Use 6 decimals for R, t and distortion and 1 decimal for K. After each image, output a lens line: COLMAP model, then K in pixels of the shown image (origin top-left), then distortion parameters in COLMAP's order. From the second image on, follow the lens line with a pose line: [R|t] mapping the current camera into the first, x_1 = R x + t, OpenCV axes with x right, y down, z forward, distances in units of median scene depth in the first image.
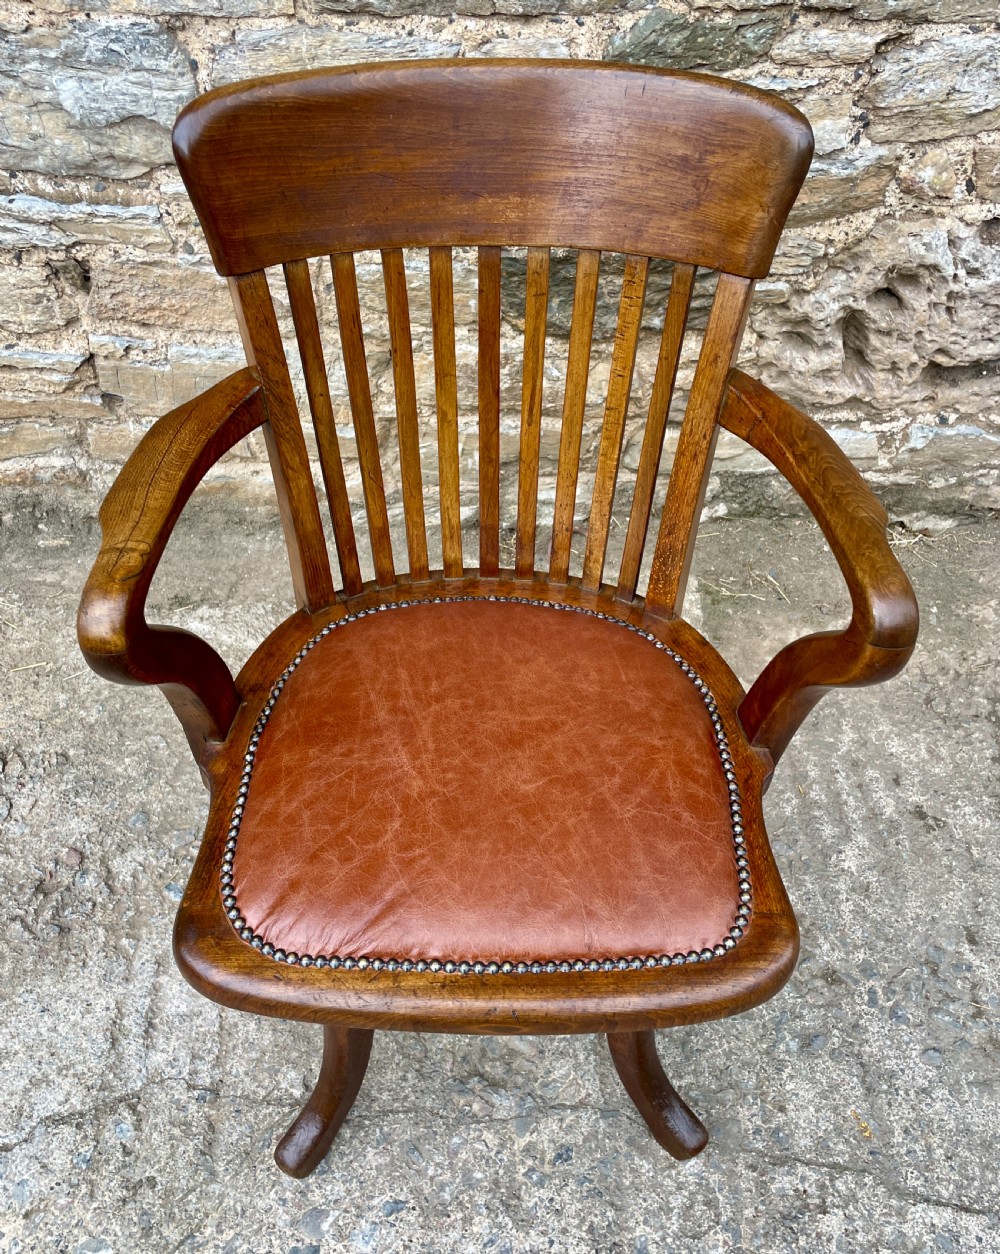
lens RADIAL K [[1087.8, 0, 480.9], [0, 1087.8, 678.6], [0, 0, 1]] dist [0.077285, -0.114565]
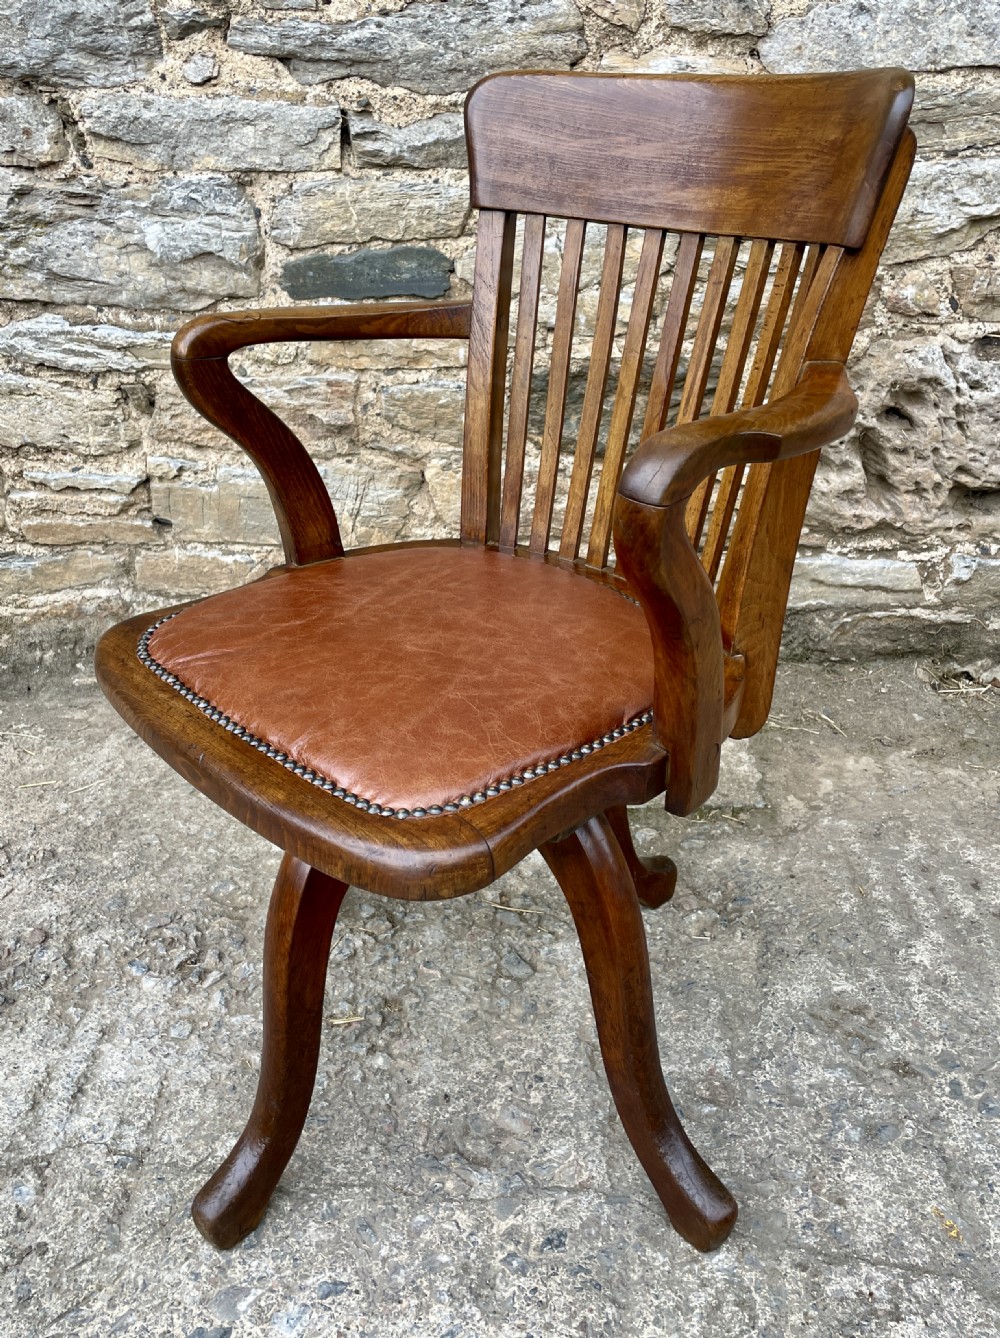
lens RADIAL K [[1189.5, 0, 486.9], [0, 1189.5, 603.3], [0, 0, 1]] dist [0.080314, -0.118441]
pose [[0.995431, -0.008884, -0.095065, 0.108731], [-0.033154, 0.901550, -0.431403, 0.381909], [0.089538, 0.432584, 0.897136, 0.029836]]
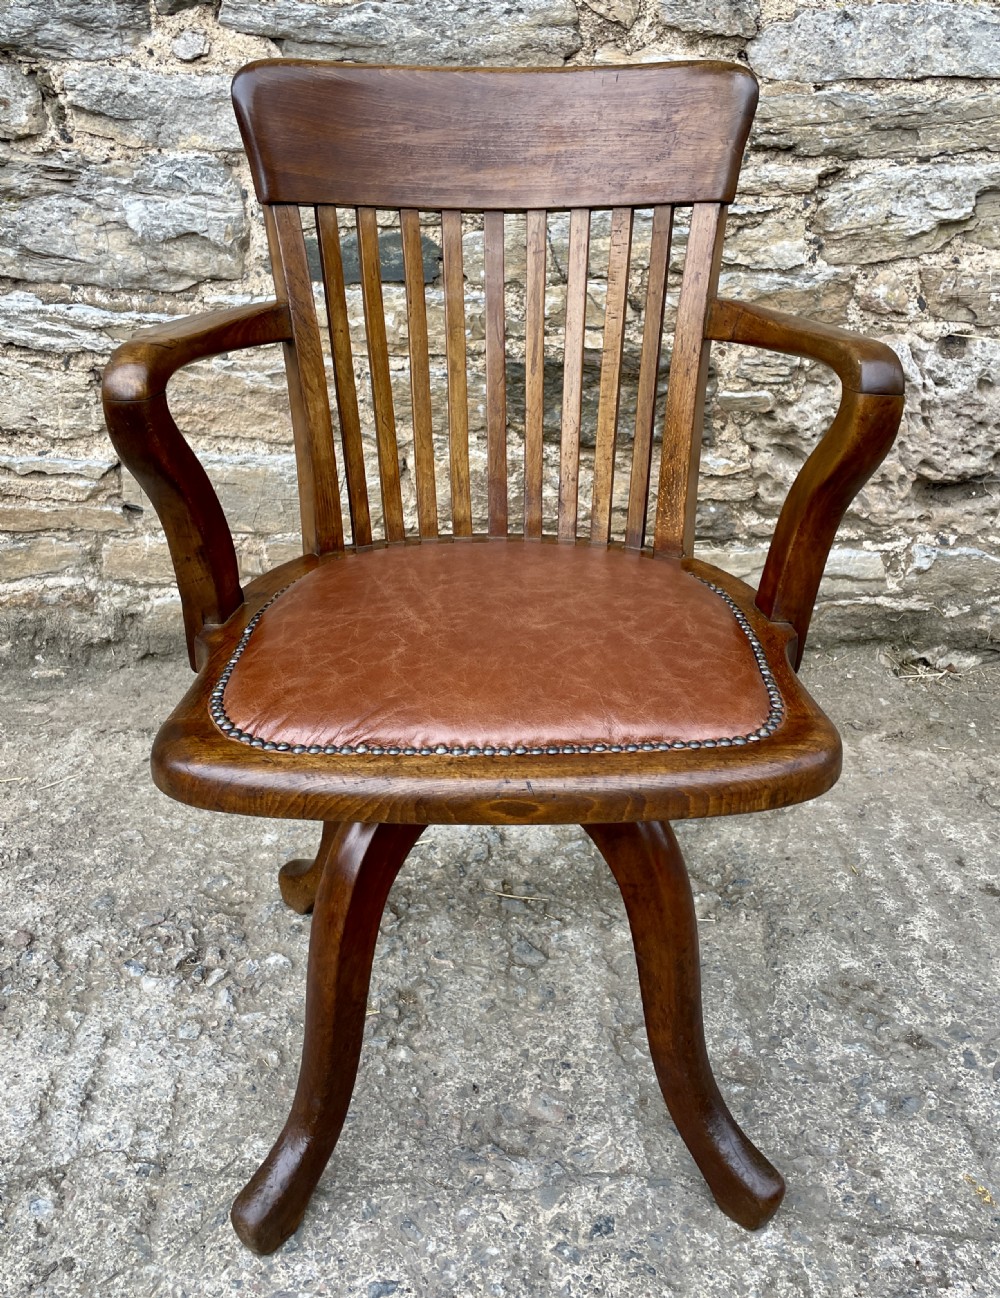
lens RADIAL K [[1182.8, 0, 497.5], [0, 1182.8, 581.6], [0, 0, 1]] dist [0.077024, -0.113072]
pose [[0.999936, -0.010030, 0.005241, 0.000840], [0.011315, 0.894823, -0.446277, 0.387796], [-0.000213, 0.446307, 0.894880, 0.037489]]
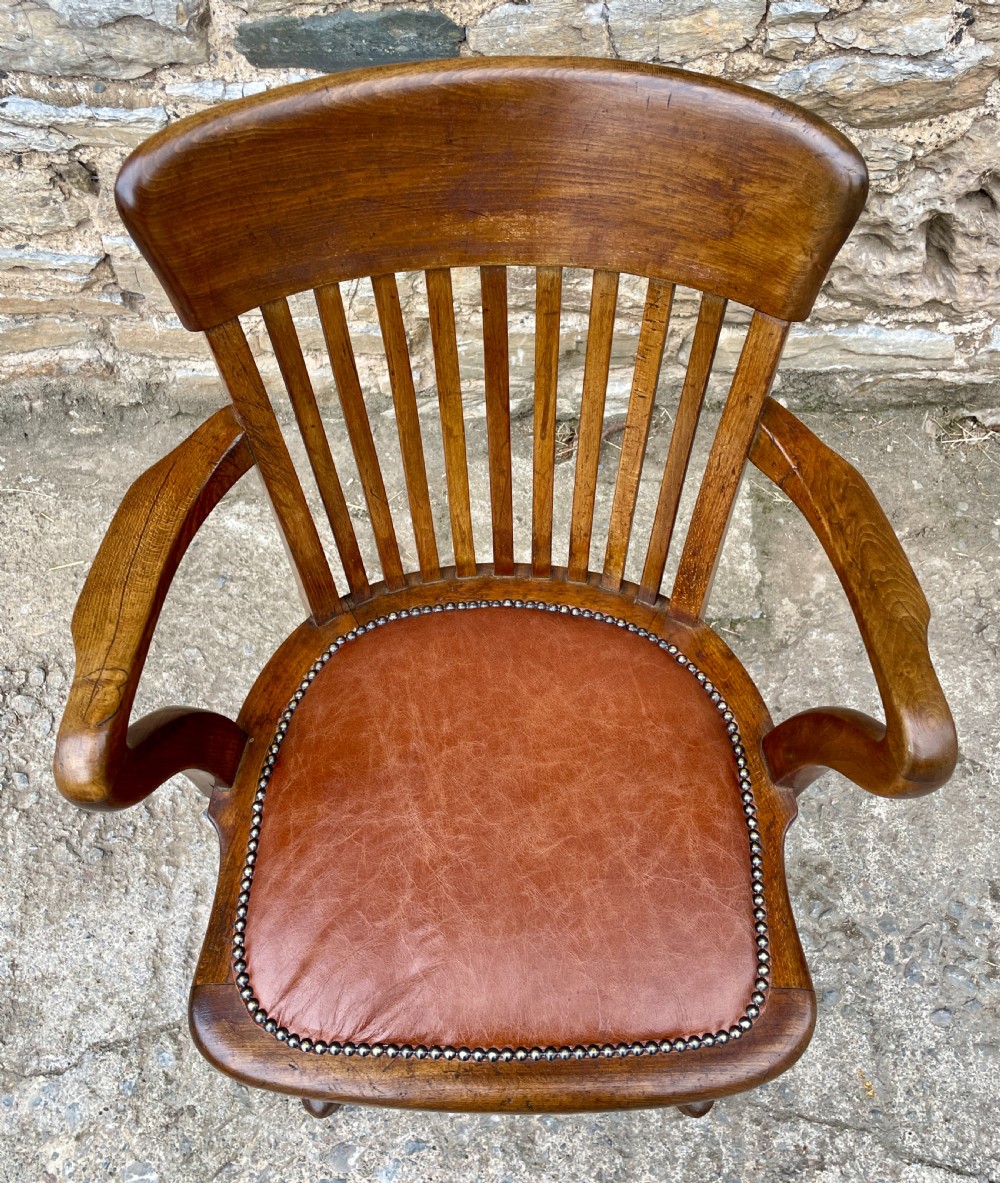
lens RADIAL K [[1047.7, 0, 506.0], [0, 1047.7, 617.4], [0, 0, 1]] dist [0.078772, -0.115580]
pose [[0.998951, 0.026707, -0.037184, 0.031098], [-0.018915, 0.980413, 0.196042, -0.212887], [0.041691, -0.195133, 0.979890, 0.088078]]
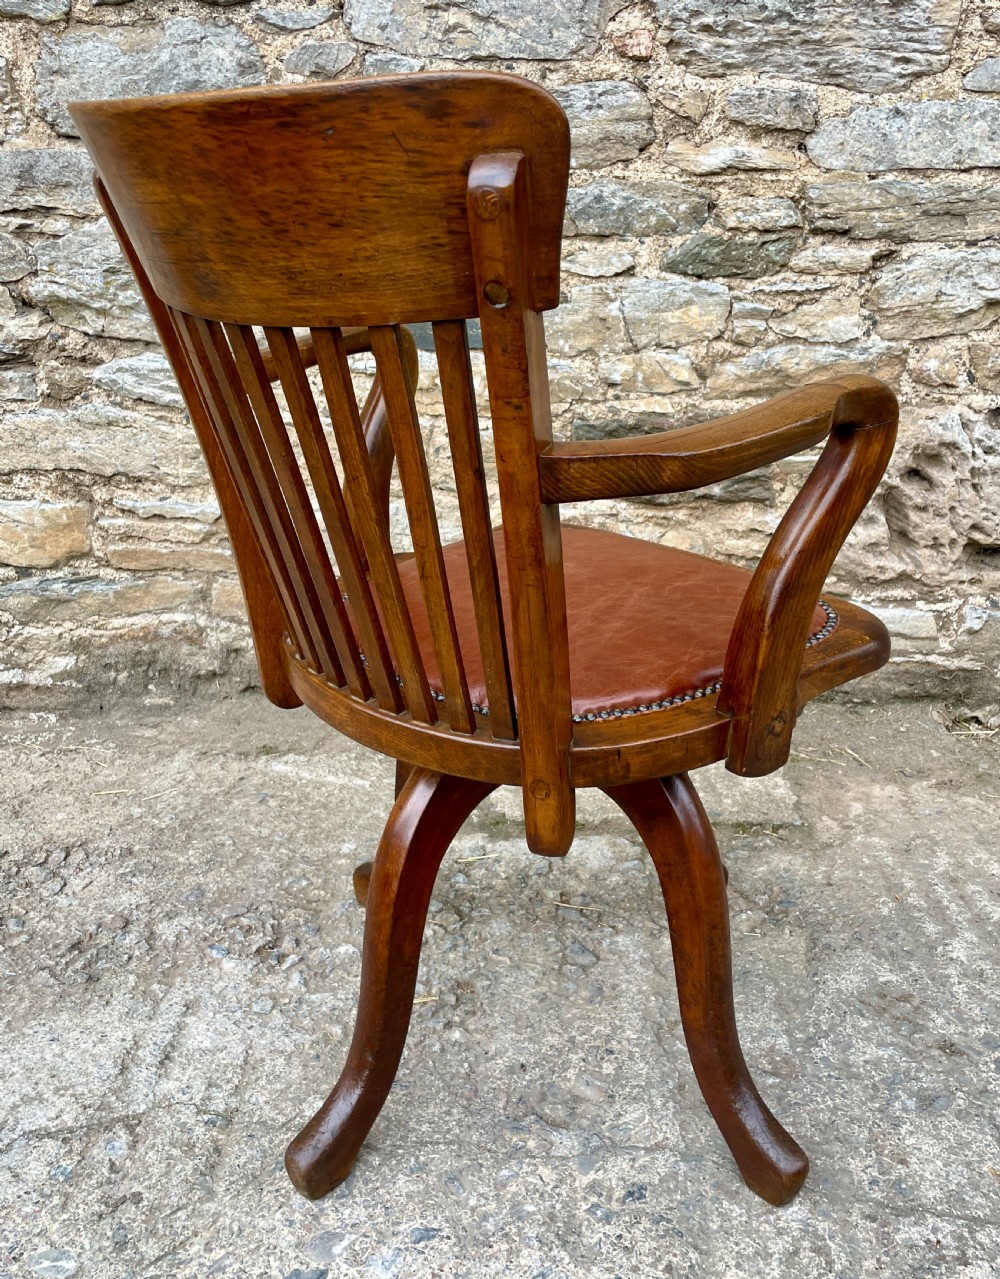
lens RADIAL K [[1116.0, 0, 525.9], [0, 1116.0, 612.9], [0, 0, 1]] dist [0.081104, -0.122499]
pose [[0.998368, 0.016851, -0.054563, 0.031239], [-0.042211, 0.861288, -0.506360, 0.473229], [0.038462, 0.507837, 0.860594, 0.051666]]
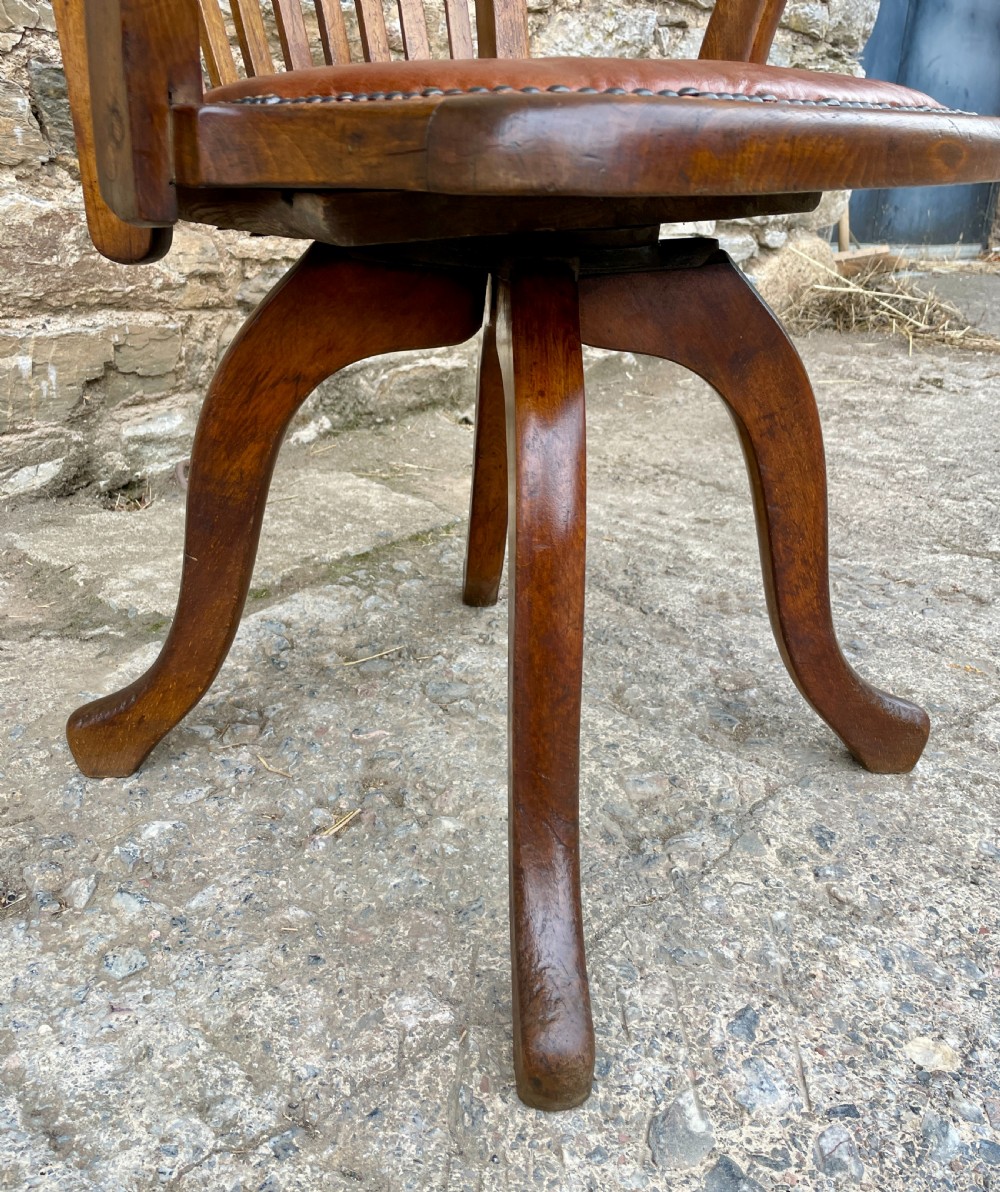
lens RADIAL K [[1040.9, 0, 510.0], [0, 1040.9, 534.5], [0, 0, 1]] dist [0.076859, -0.118013]
pose [[0.697040, -0.239180, 0.675965, -0.408932], [0.541440, 0.793619, -0.277510, 0.352121], [-0.470084, 0.559430, 0.682686, 0.548774]]
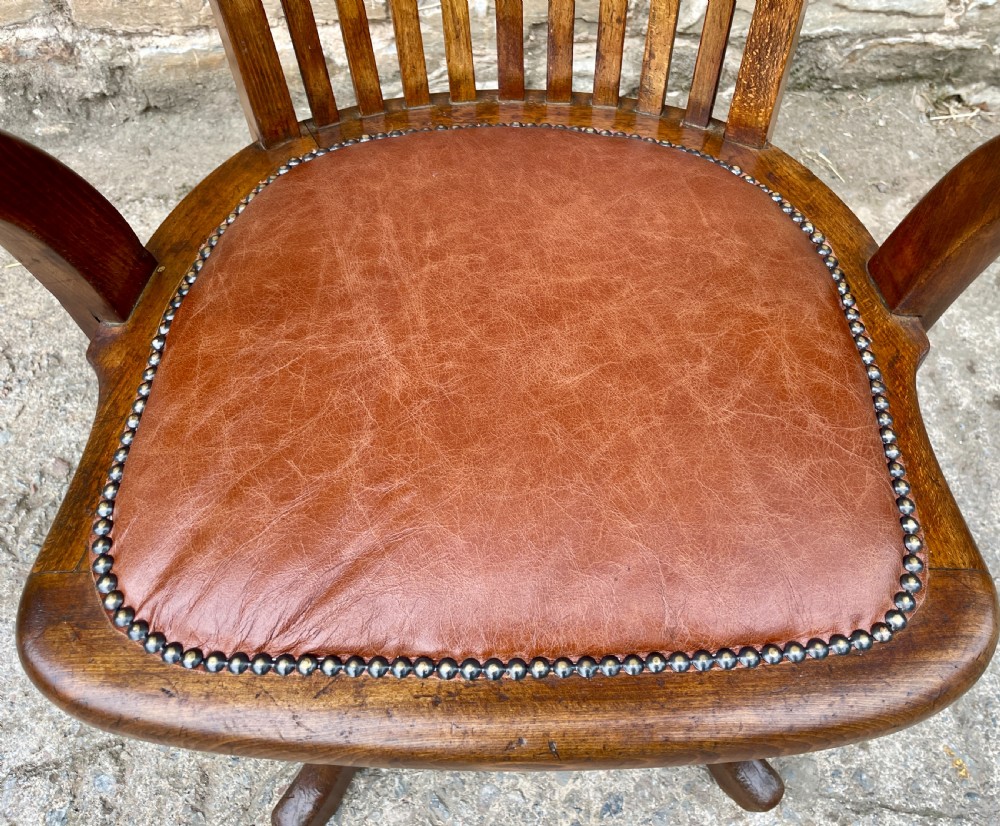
lens RADIAL K [[840.3, 0, 524.8], [0, 840.3, 401.1], [0, 0, 1]] dist [0.073727, -0.108360]
pose [[0.999852, -0.017072, -0.002035, 0.012836], [0.017193, 0.993089, 0.116098, 0.039022], [0.000039, -0.116116, 0.993236, 0.363294]]
